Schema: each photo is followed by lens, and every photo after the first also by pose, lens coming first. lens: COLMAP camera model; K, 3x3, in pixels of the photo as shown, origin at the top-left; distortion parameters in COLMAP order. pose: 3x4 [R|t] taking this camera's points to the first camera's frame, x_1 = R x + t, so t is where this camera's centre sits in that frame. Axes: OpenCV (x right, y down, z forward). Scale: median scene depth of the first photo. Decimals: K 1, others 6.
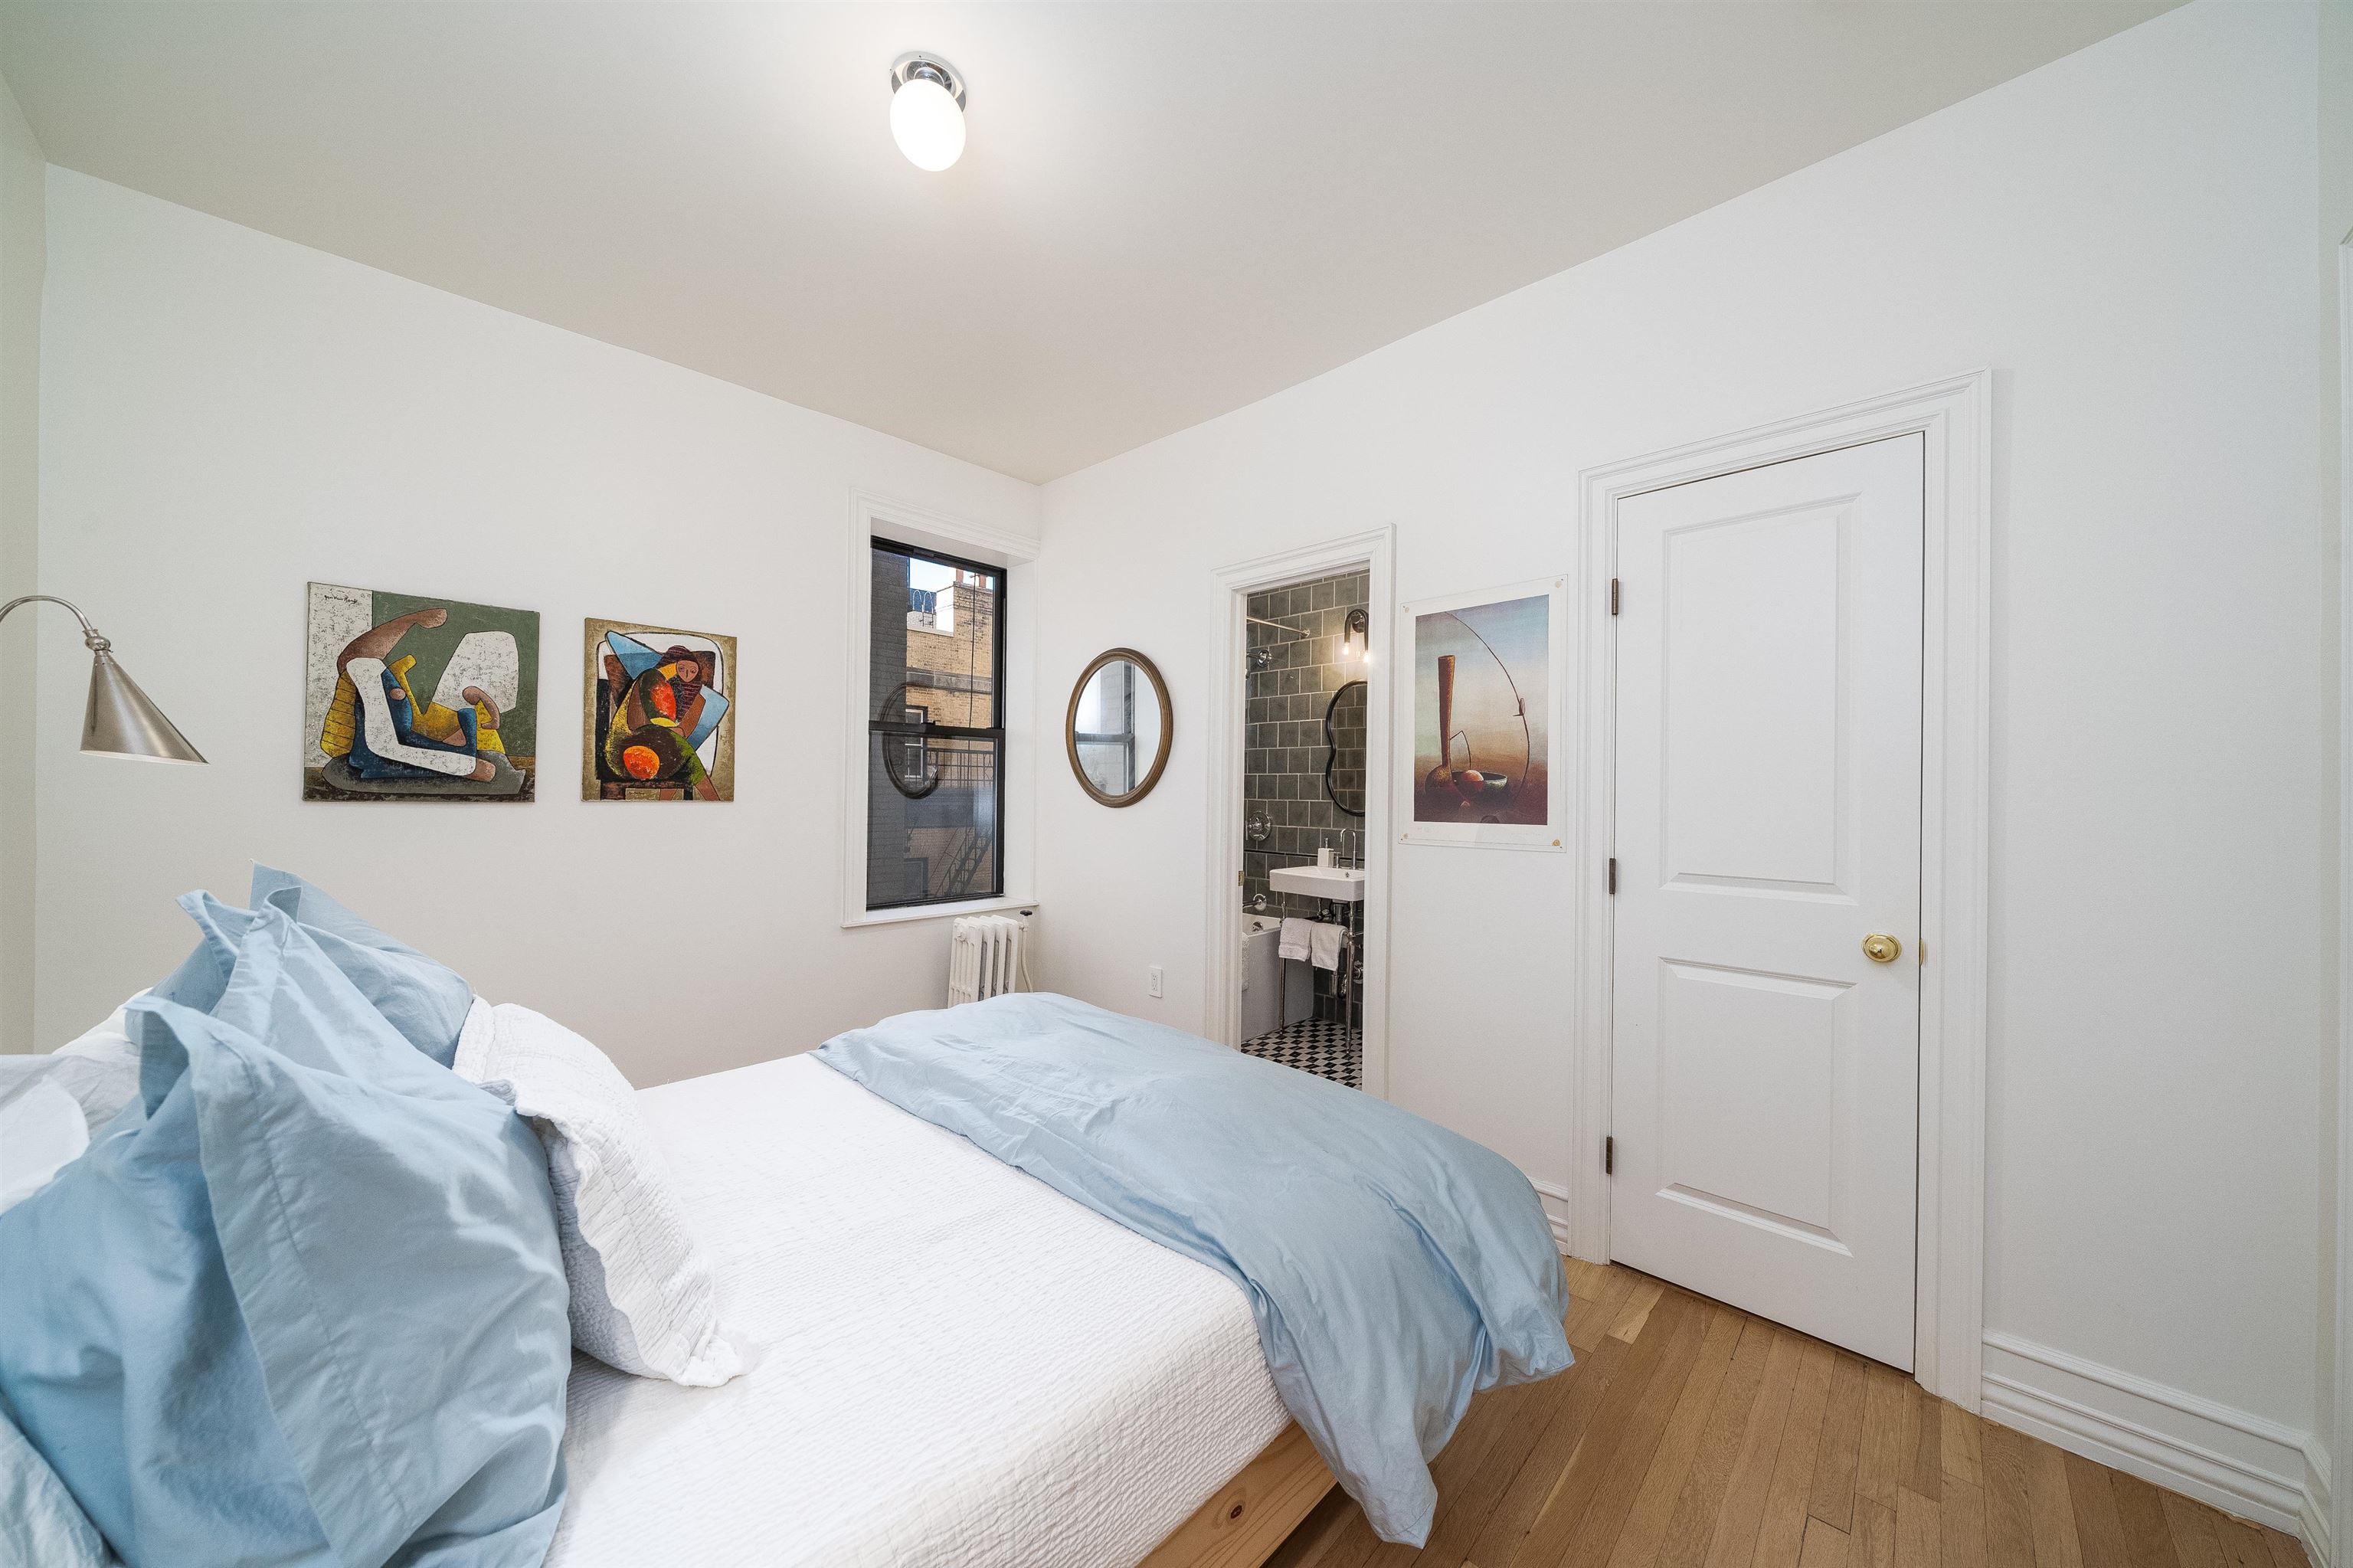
lens RADIAL K [[845.9, 0, 1176.5], [0, 845.9, 784.0], [0, 0, 1]] dist [-0.001070, -0.000020]
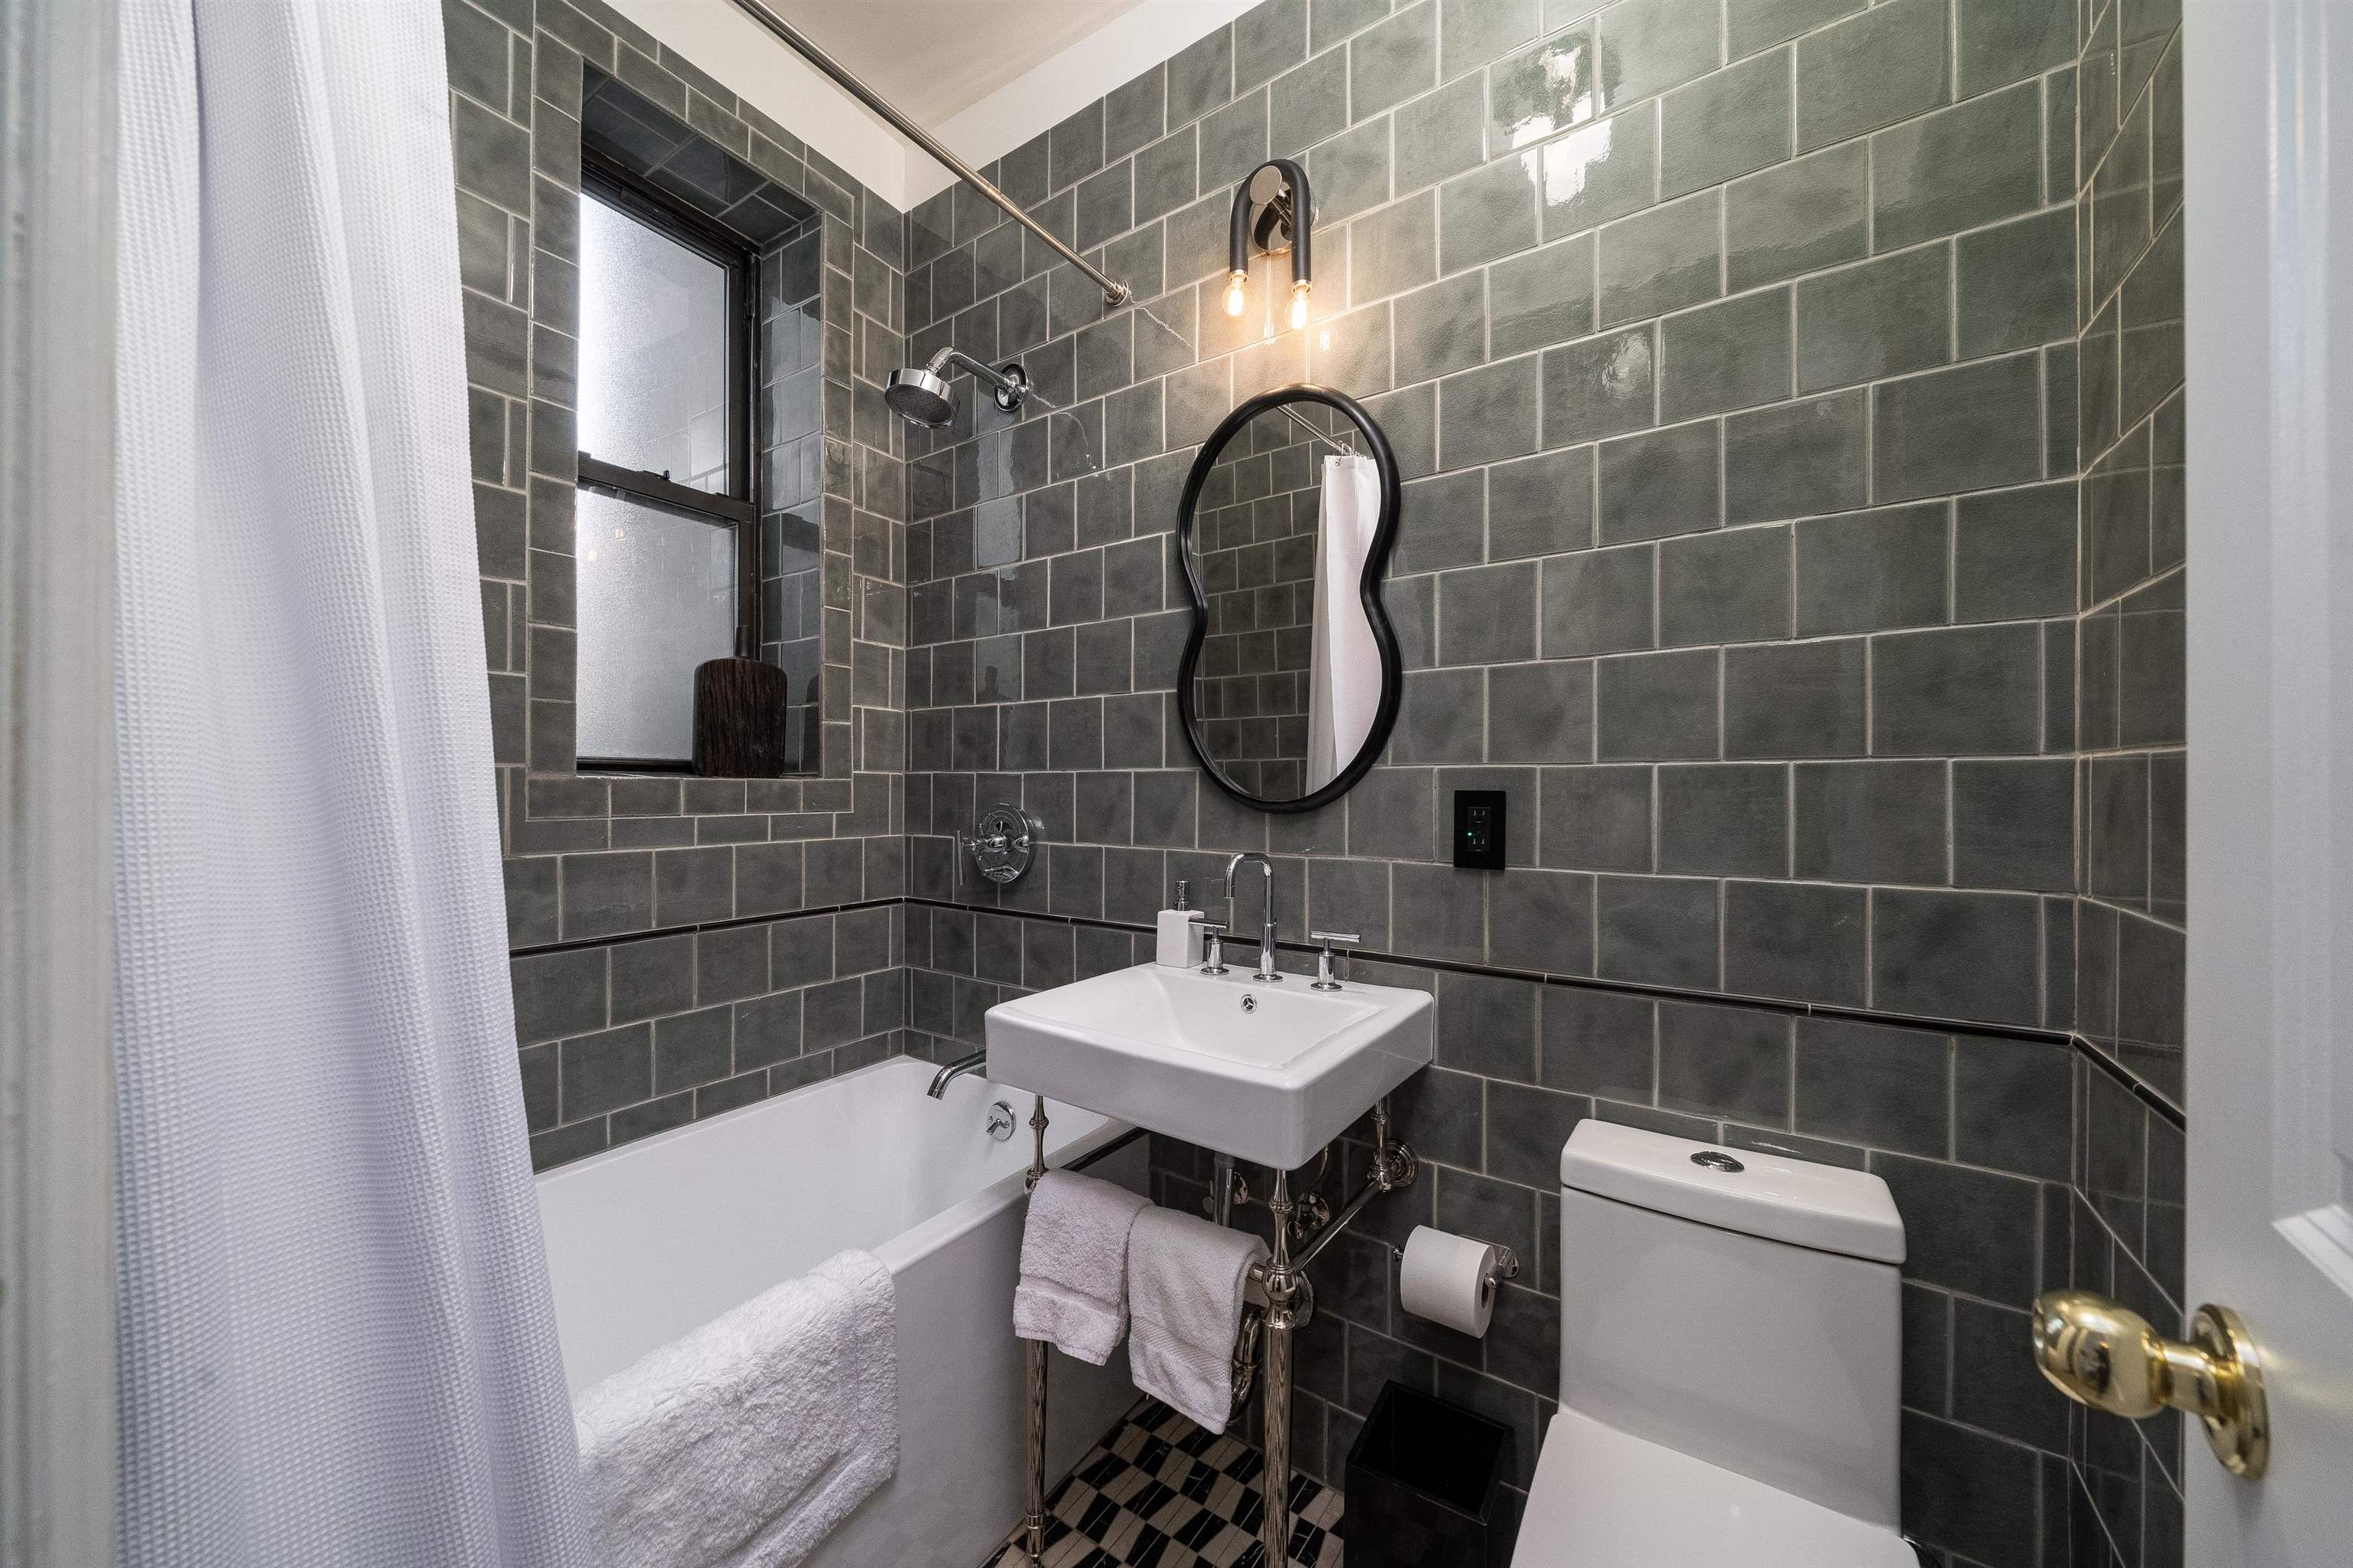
lens RADIAL K [[845.9, 0, 1176.5], [0, 845.9, 784.0], [0, 0, 1]] dist [-0.001070, -0.000020]
pose [[0.986667, -0.012106, 0.162300, 0.254984], [0.009434, 0.999807, 0.017224, 0.042185], [-0.162477, -0.015463, 0.986591, 1.407582]]
